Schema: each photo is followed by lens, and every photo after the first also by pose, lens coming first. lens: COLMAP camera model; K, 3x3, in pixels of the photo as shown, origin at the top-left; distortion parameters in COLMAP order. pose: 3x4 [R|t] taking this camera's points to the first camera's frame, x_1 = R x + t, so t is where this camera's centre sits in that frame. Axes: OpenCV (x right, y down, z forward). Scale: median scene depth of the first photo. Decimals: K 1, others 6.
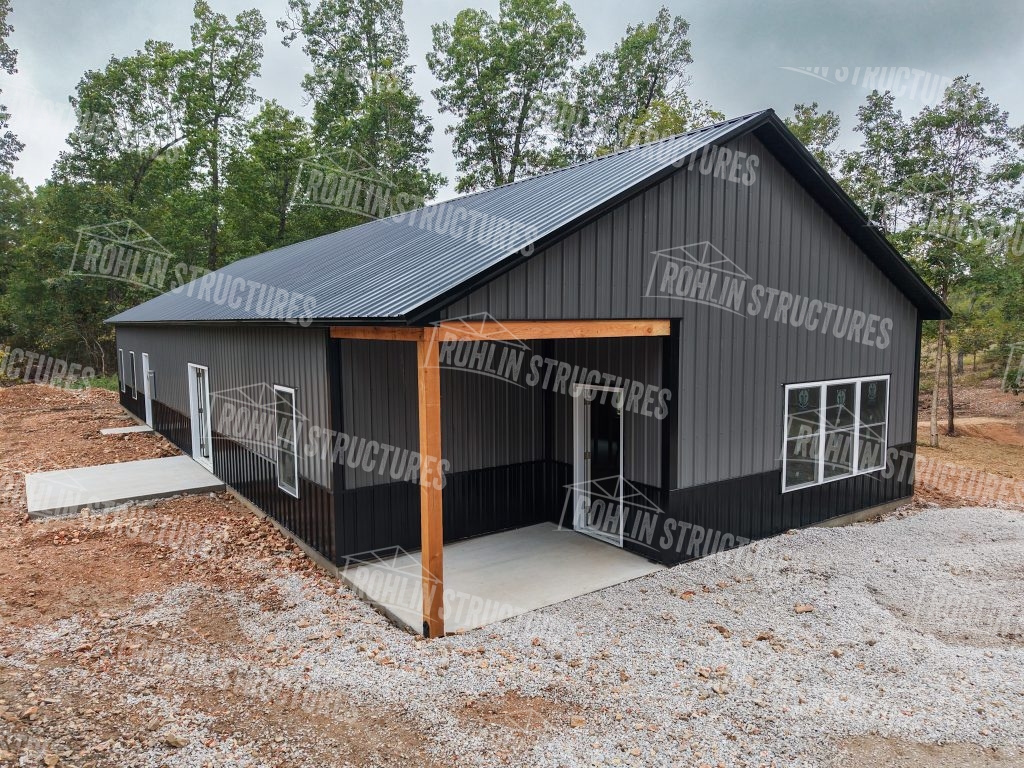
lens RADIAL K [[695.1, 0, 512.0], [0, 695.1, 384.0], [0, 0, 1]] dist [0.007619, 0.001602]
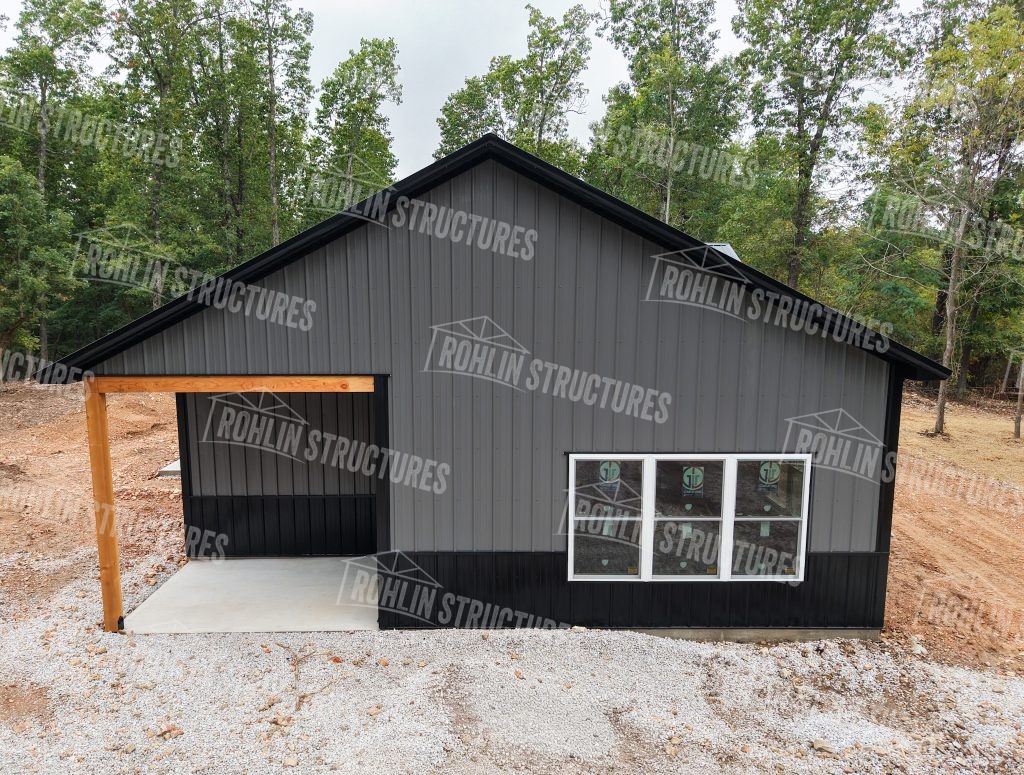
lens RADIAL K [[712.9, 0, 512.0], [0, 712.9, 387.5], [0, 0, 1]] dist [0.018926, -0.002045]
pose [[0.823150, 0.078333, -0.562395, 0.796321], [-0.055831, 0.996805, 0.057121, -0.121375], [0.565073, -0.015620, 0.824893, 0.250795]]
